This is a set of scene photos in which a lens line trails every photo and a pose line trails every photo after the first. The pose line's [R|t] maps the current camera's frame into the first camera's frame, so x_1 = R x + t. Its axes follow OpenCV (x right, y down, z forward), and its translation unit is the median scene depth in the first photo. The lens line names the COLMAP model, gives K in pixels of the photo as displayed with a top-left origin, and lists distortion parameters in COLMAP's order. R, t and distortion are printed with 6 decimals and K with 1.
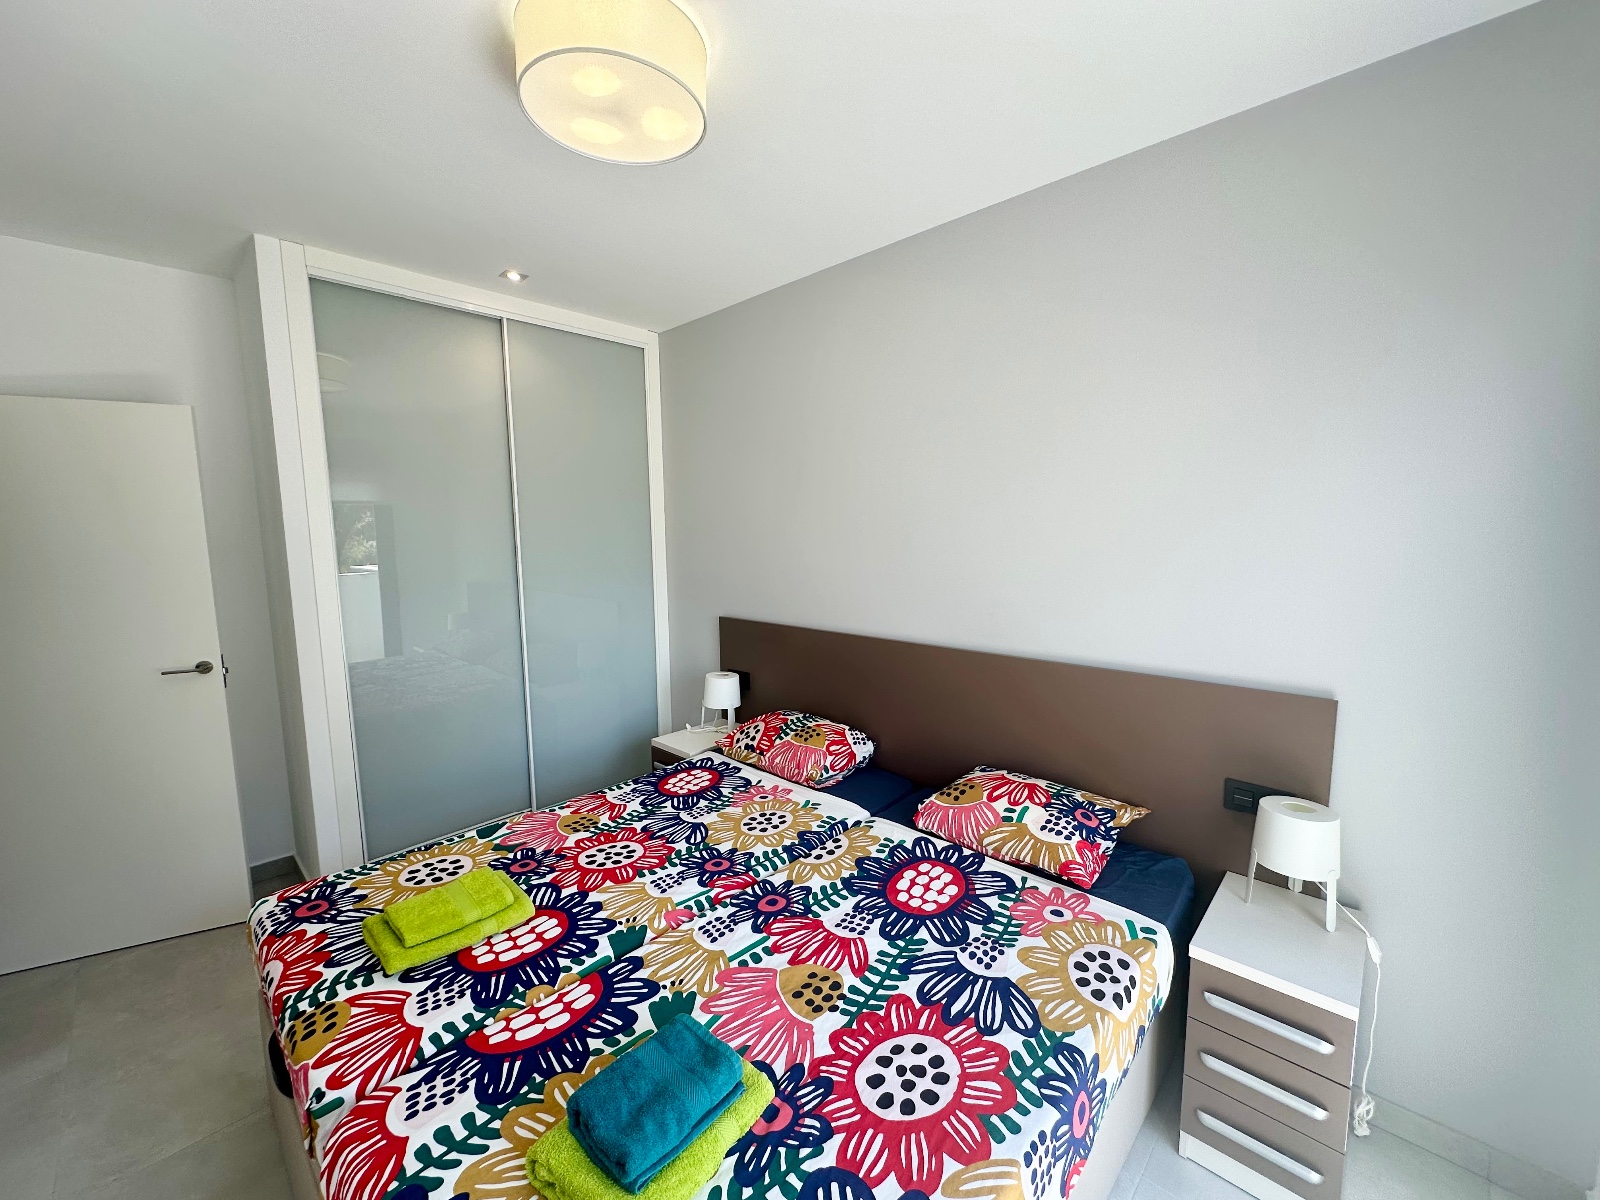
lens RADIAL K [[639.6, 0, 796.7], [0, 639.6, 601.4], [0, 0, 1]] dist [-0.000316, 0.000036]
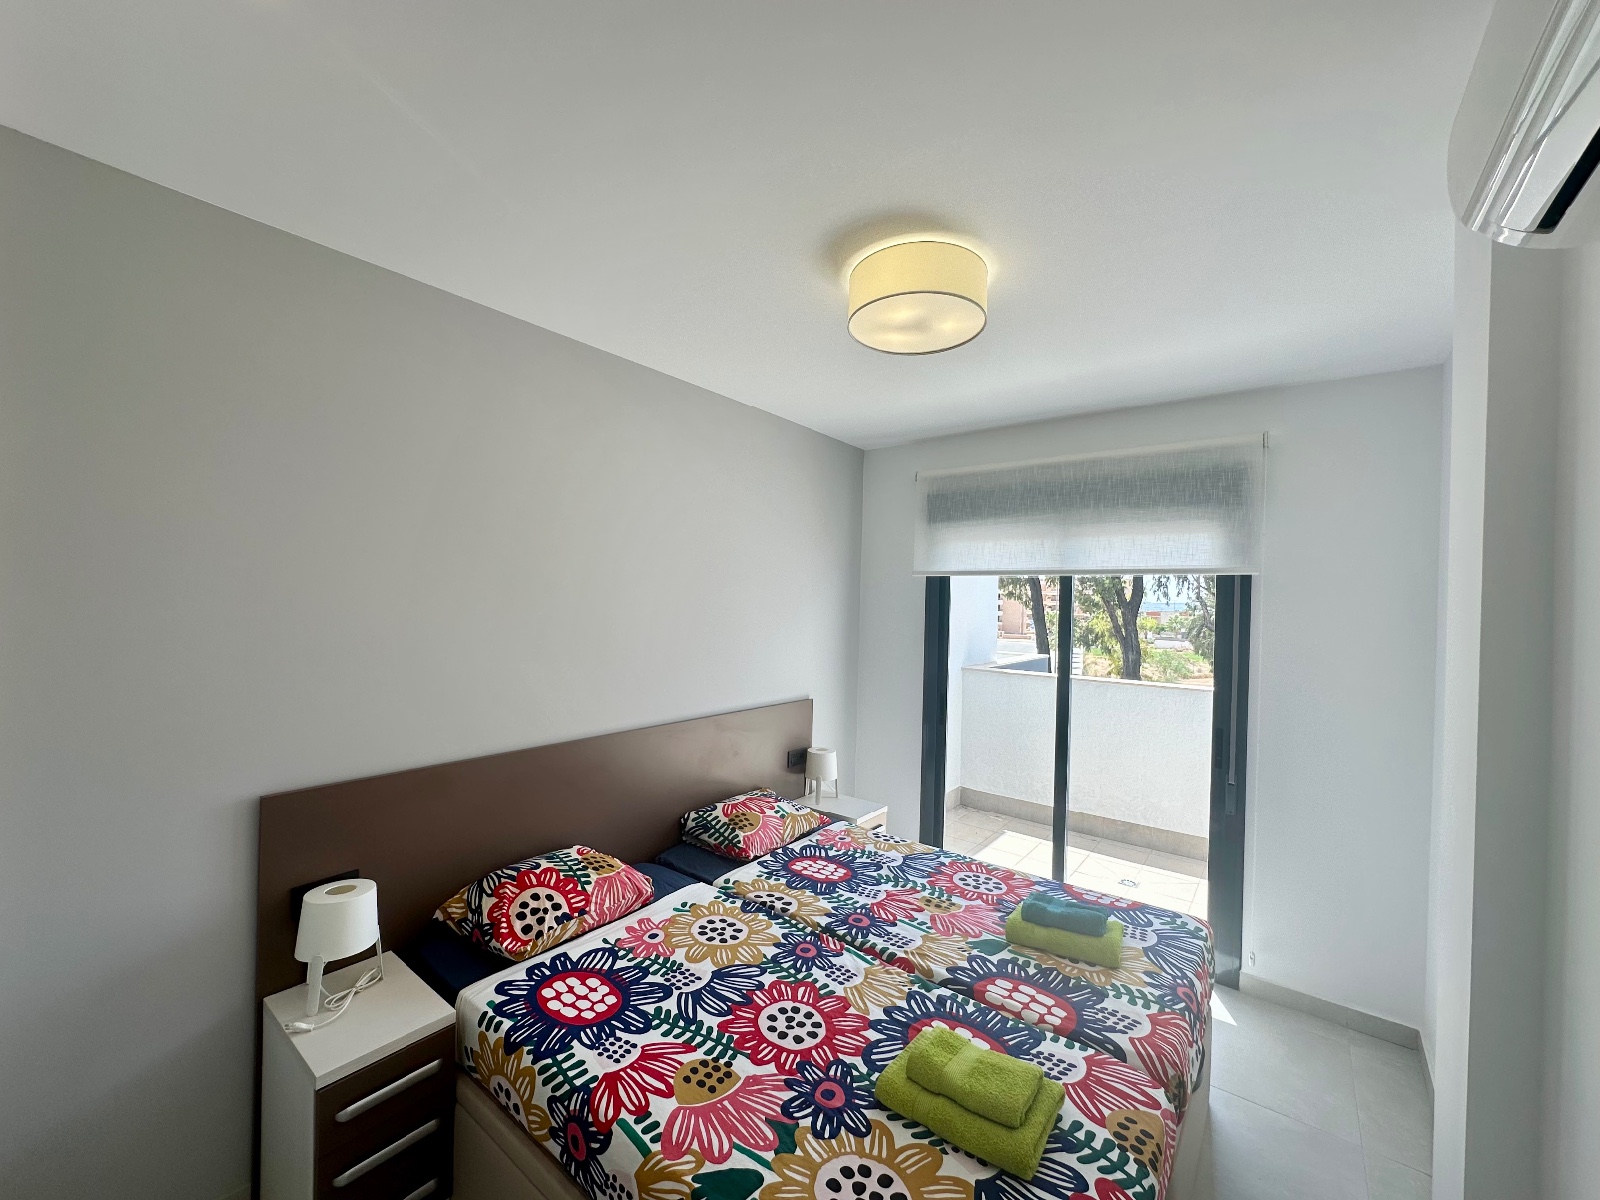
lens RADIAL K [[639.6, 0, 796.7], [0, 639.6, 601.4], [0, 0, 1]] dist [-0.000316, 0.000036]
pose [[-0.104781, 0.007855, 0.994464, -1.167779], [0.086938, 0.996213, 0.001291, -0.162884], [-0.990688, 0.086592, -0.105067, 1.068207]]
